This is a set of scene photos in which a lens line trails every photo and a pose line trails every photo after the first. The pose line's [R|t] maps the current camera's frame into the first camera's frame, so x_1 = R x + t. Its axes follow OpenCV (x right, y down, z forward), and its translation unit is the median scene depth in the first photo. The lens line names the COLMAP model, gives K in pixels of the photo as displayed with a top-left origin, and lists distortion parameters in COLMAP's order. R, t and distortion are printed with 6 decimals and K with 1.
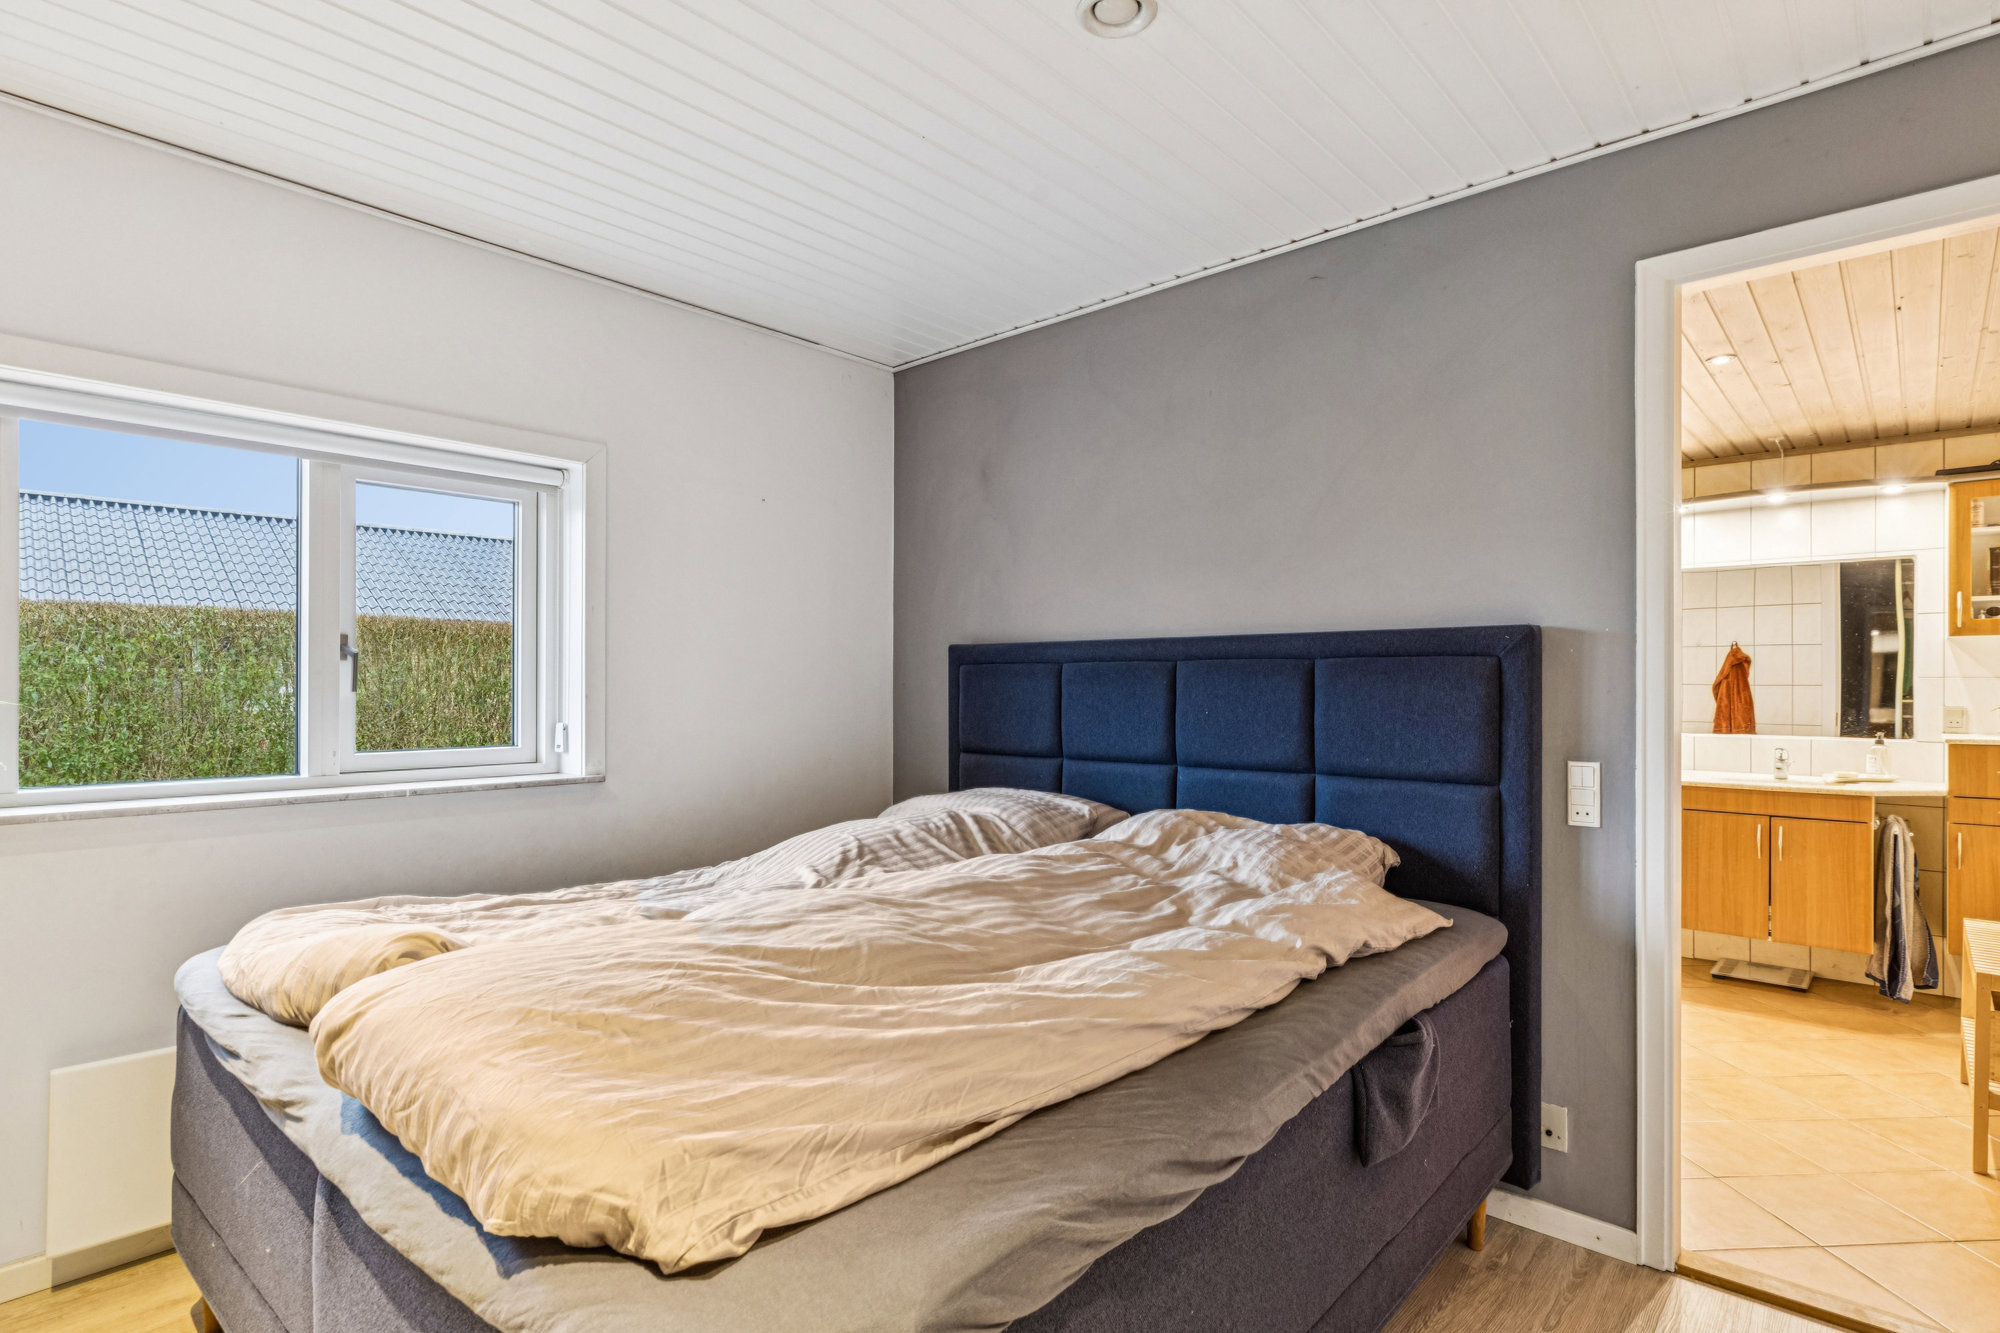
lens RADIAL K [[1031.0, 0, 999.8], [0, 1031.0, 685.1], [0, 0, 1]] dist [-0.000373, 0.000364]
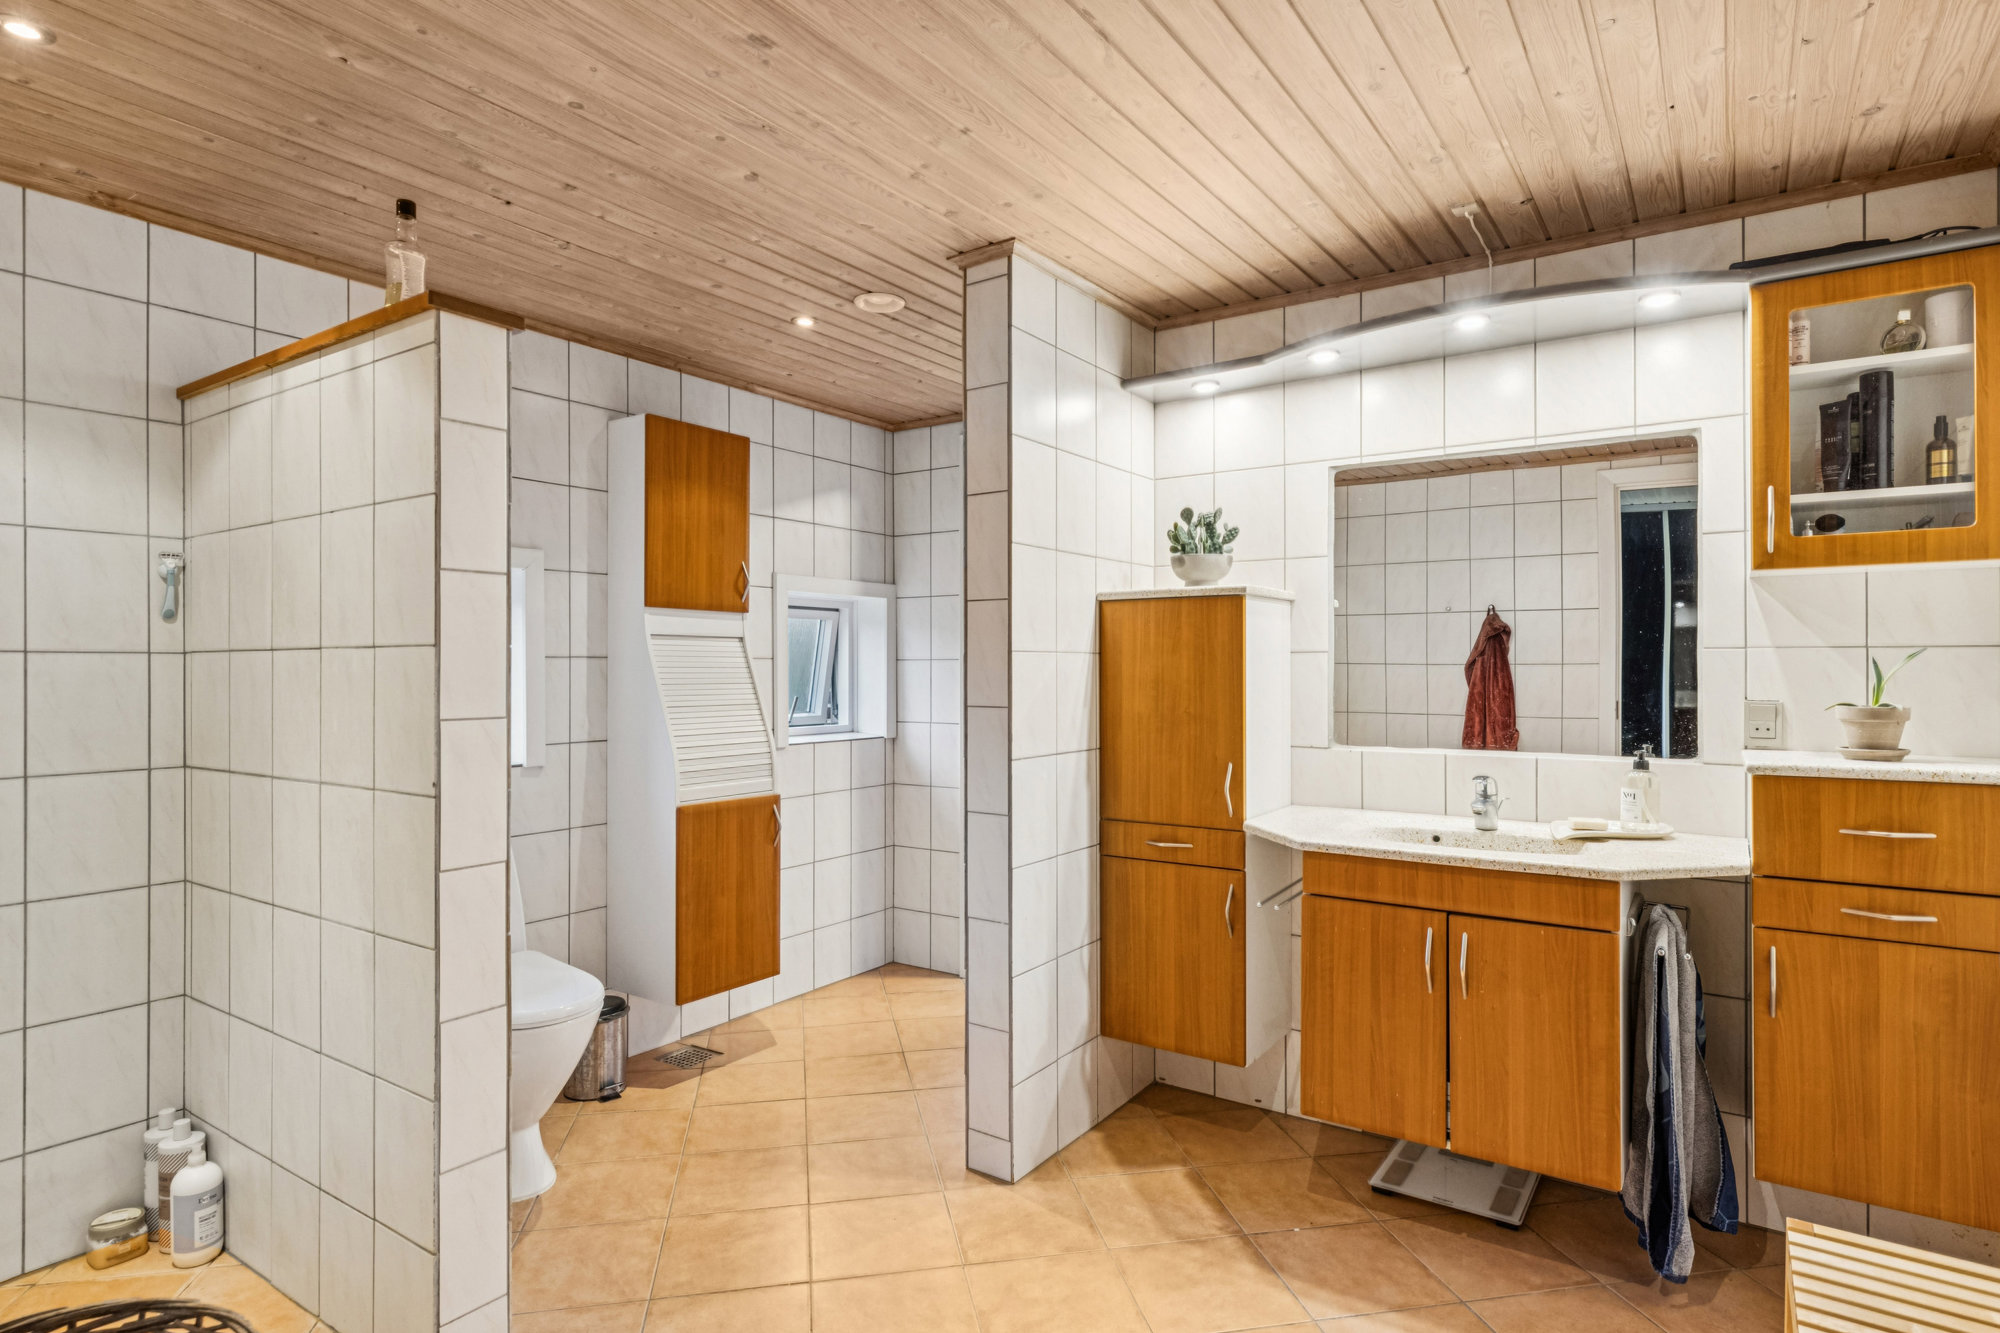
lens RADIAL K [[1076.6, 0, 1000.0], [0, 1076.6, 666.5], [0, 0, 1]] dist [0.001547, 0.000151]
pose [[0.991365, -0.003952, 0.131073, 0.452389], [0.004182, 0.999990, -0.001477, 0.001915], [-0.131066, 0.002012, 0.991372, 0.488853]]
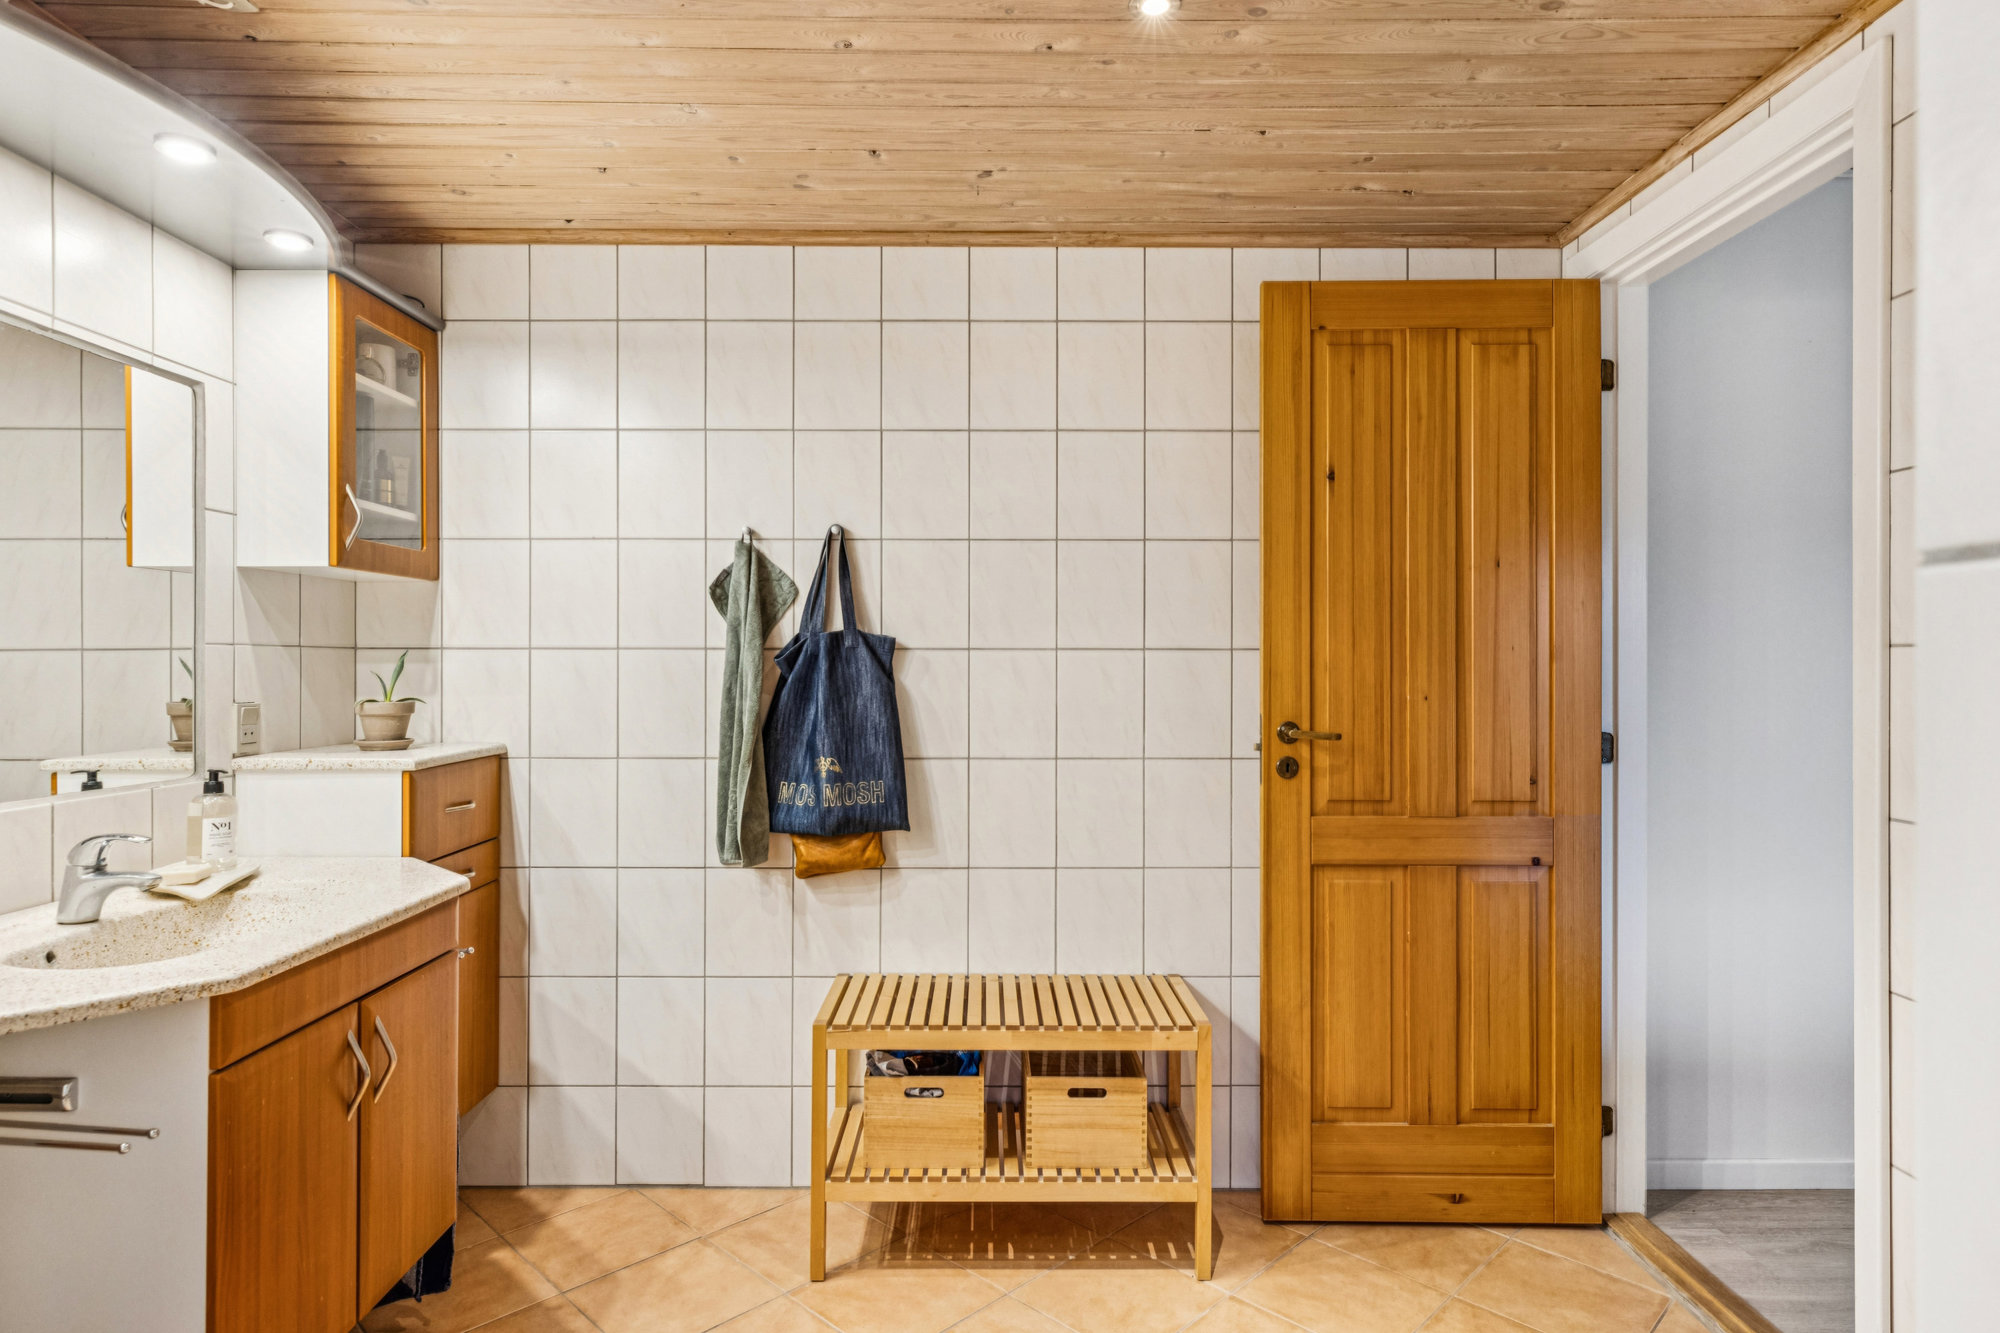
lens RADIAL K [[1076.6, 0, 1000.0], [0, 1076.6, 666.5], [0, 0, 1]] dist [0.001547, 0.000151]
pose [[-0.672773, -0.004325, 0.739836, 0.283997], [0.000091, 0.999982, 0.005929, 0.000249], [-0.739849, 0.004056, -0.672761, 1.117690]]
